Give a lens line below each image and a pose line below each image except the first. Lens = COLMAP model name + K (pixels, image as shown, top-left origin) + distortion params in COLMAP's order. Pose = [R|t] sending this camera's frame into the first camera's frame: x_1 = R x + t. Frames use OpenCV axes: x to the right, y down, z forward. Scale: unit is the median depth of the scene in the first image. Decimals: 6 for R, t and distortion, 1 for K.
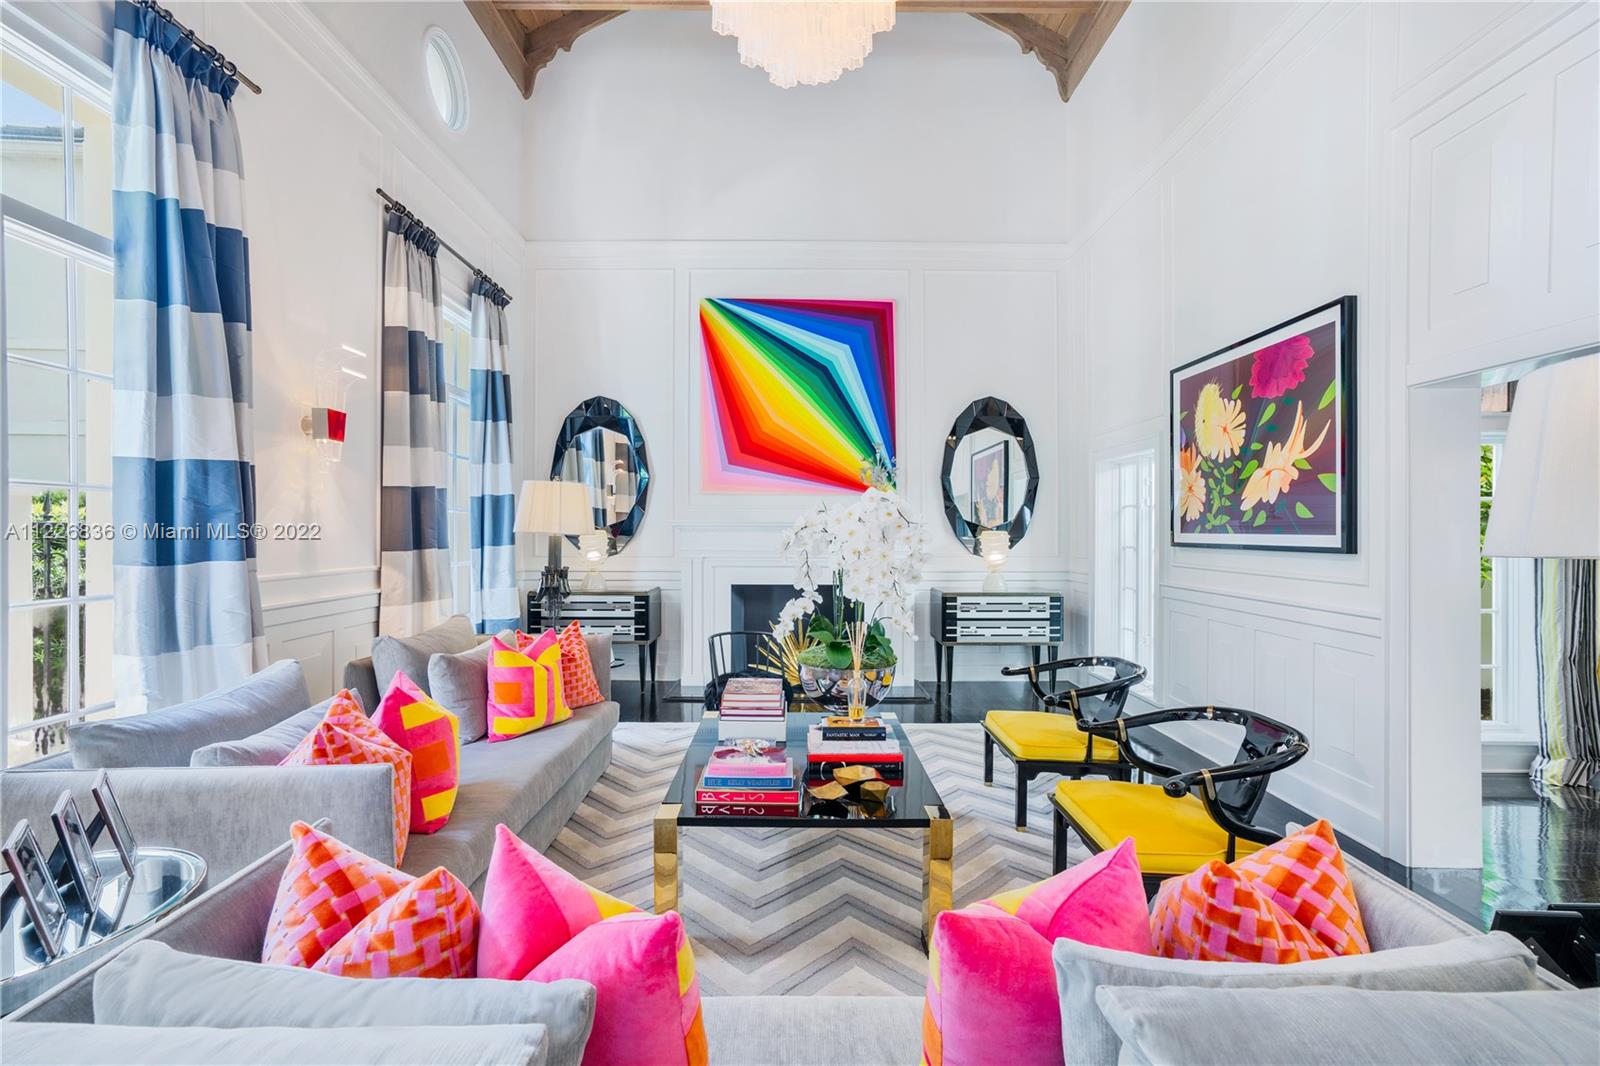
lens RADIAL K [[706.4, 0, 832.1], [0, 706.4, 535.5], [0, 0, 1]] dist [-0.039292, 0.025072]
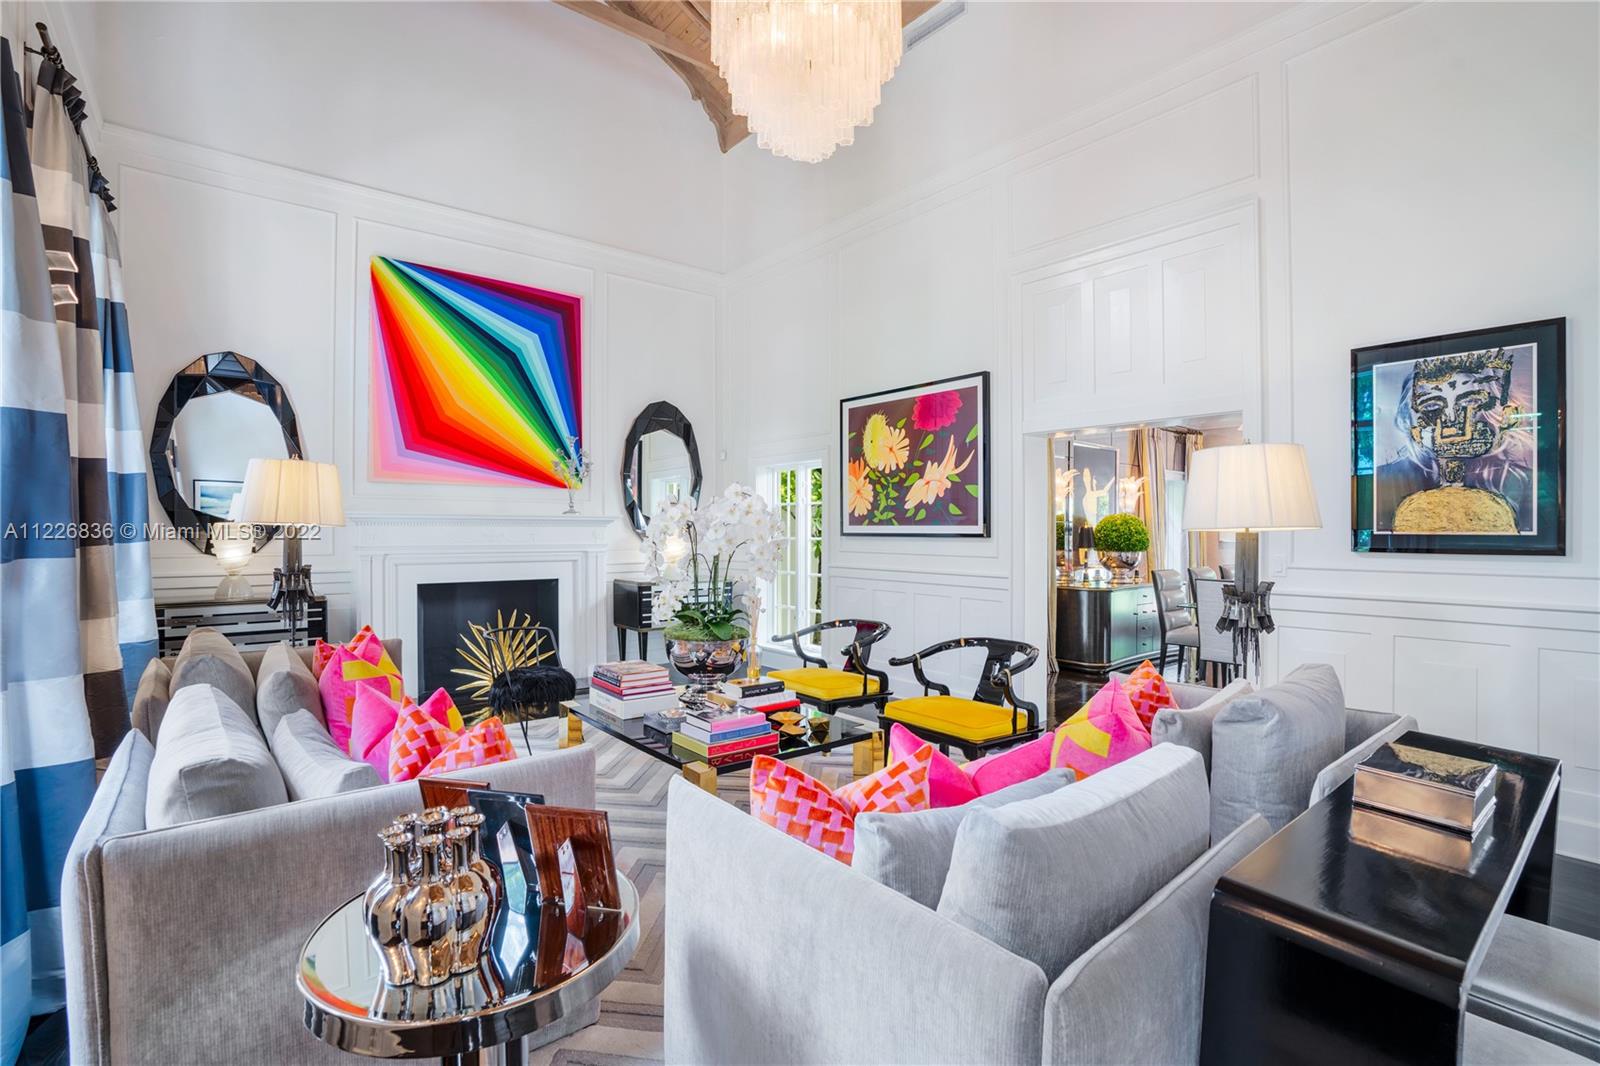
lens RADIAL K [[710.7, 0, 817.1], [0, 710.7, 530.0], [0, 0, 1]] dist [-0.056680, 0.021447]
pose [[0.787111, -0.003041, 0.616804, -0.418807], [0.005960, 0.999979, -0.002676, 0.009365], [-0.616782, 0.005783, 0.787113, -0.004116]]
